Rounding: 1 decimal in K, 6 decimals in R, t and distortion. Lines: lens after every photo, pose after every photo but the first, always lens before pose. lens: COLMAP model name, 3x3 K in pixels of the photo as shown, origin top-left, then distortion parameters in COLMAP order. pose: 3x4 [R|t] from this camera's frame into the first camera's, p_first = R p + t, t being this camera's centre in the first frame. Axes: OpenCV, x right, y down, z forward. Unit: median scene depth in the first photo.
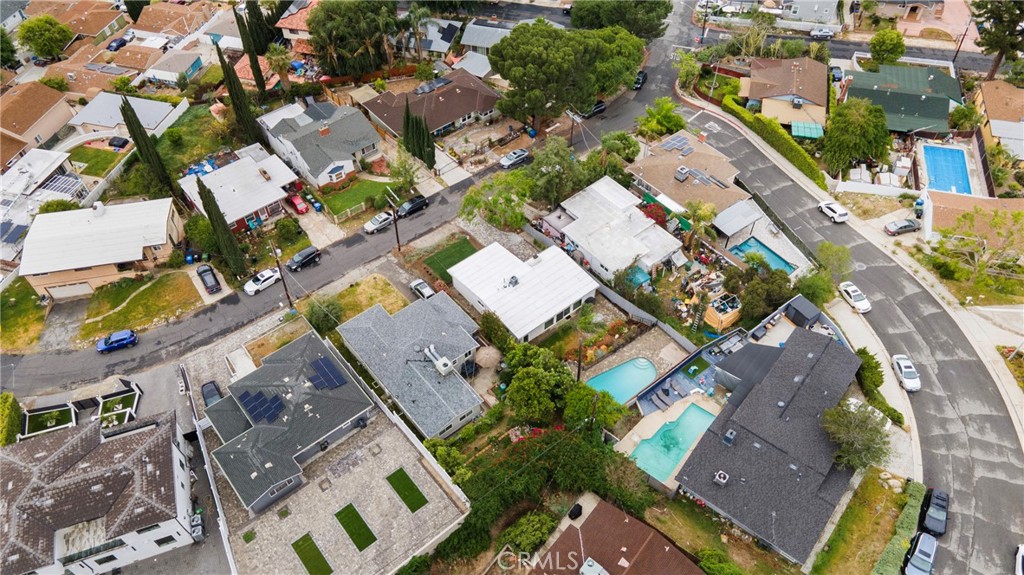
lens RADIAL K [[744.7, 0, 506.5], [0, 744.7, 291.8], [0, 0, 1]] dist [0.024843, 0.036309]
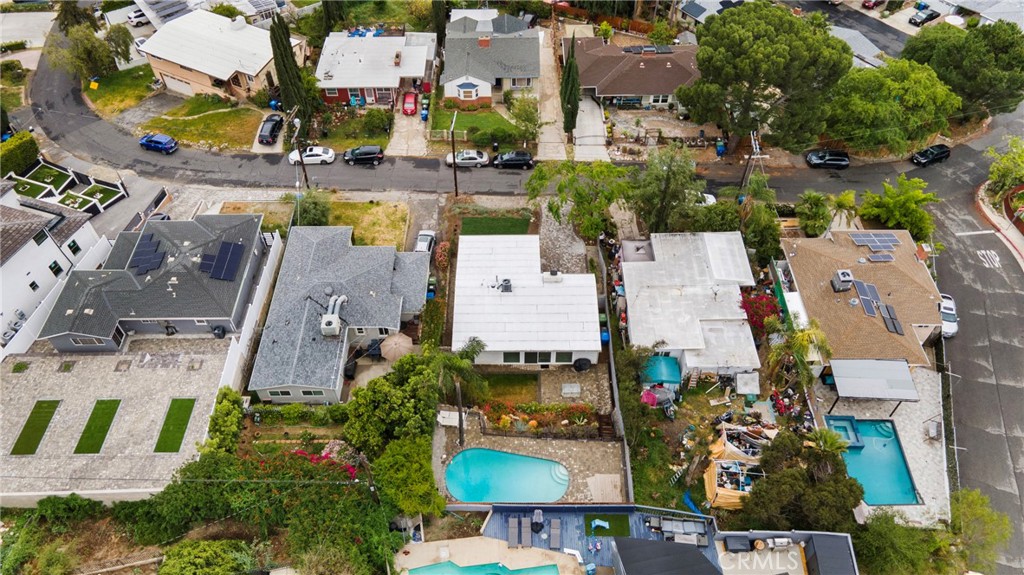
lens RADIAL K [[744.7, 0, 506.5], [0, 744.7, 291.8], [0, 0, 1]] dist [0.024843, 0.036309]
pose [[0.775101, 0.483609, -0.406620, 0.304626], [-0.480479, 0.869069, 0.117726, -0.093263], [0.410315, 0.104122, 0.905980, 0.312670]]
